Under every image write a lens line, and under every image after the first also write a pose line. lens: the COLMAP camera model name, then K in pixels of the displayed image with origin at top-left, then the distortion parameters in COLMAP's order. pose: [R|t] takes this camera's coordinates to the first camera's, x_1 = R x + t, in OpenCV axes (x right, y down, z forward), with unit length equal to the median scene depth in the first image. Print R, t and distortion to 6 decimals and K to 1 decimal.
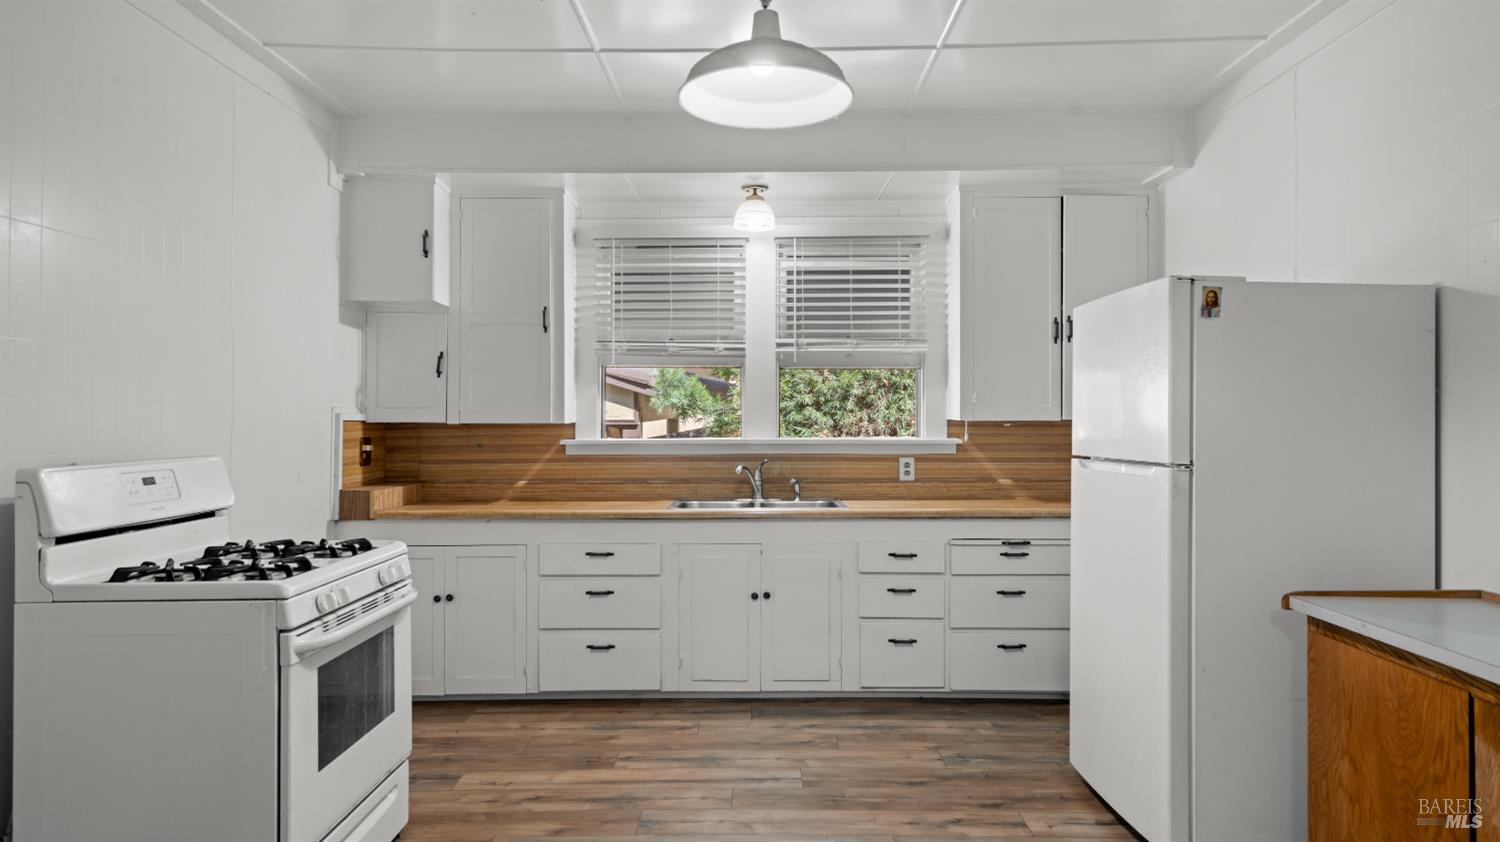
lens RADIAL K [[932.9, 0, 744.5], [0, 932.9, 396.4], [0, 0, 1]] dist [0.000441, 0.002971]
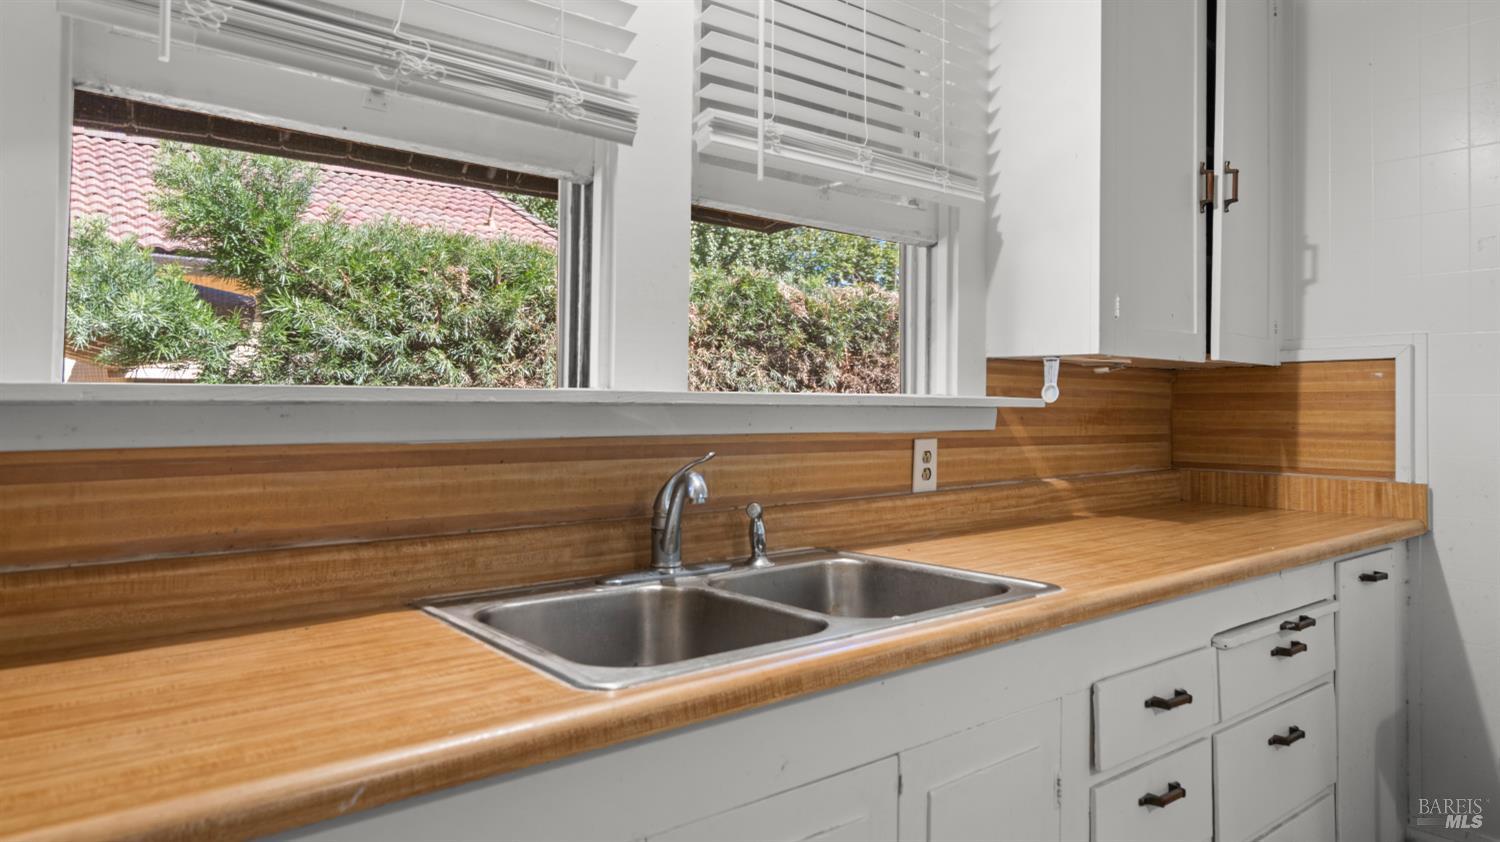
lens RADIAL K [[924.6, 0, 754.6], [0, 924.6, 375.5], [0, 0, 1]] dist [0.003245, 0.001029]
pose [[0.770346, 0.026924, 0.637057, -0.174540], [-0.021385, 0.999637, -0.016387, 0.045112], [-0.637267, -0.001000, 0.770643, 0.728358]]
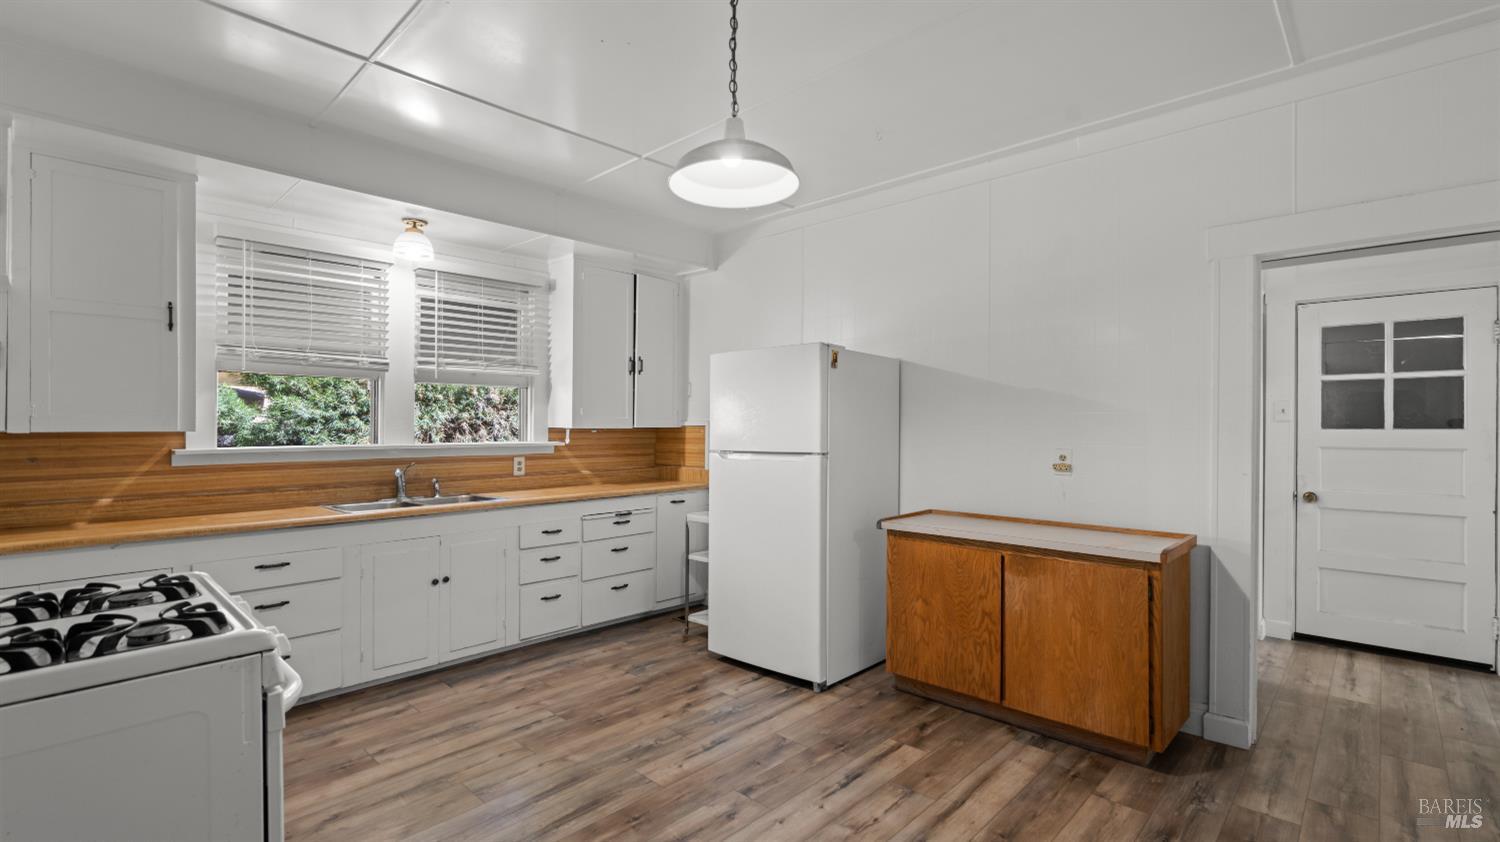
lens RADIAL K [[675.2, 0, 750.0], [0, 675.2, 421.0], [0, 0, 1]] dist [-0.003217, 0.000740]
pose [[0.679347, 0.006570, 0.733787, -0.297832], [-0.017542, 0.999820, 0.007289, 0.003714], [-0.733607, -0.017824, 0.679340, 0.141850]]
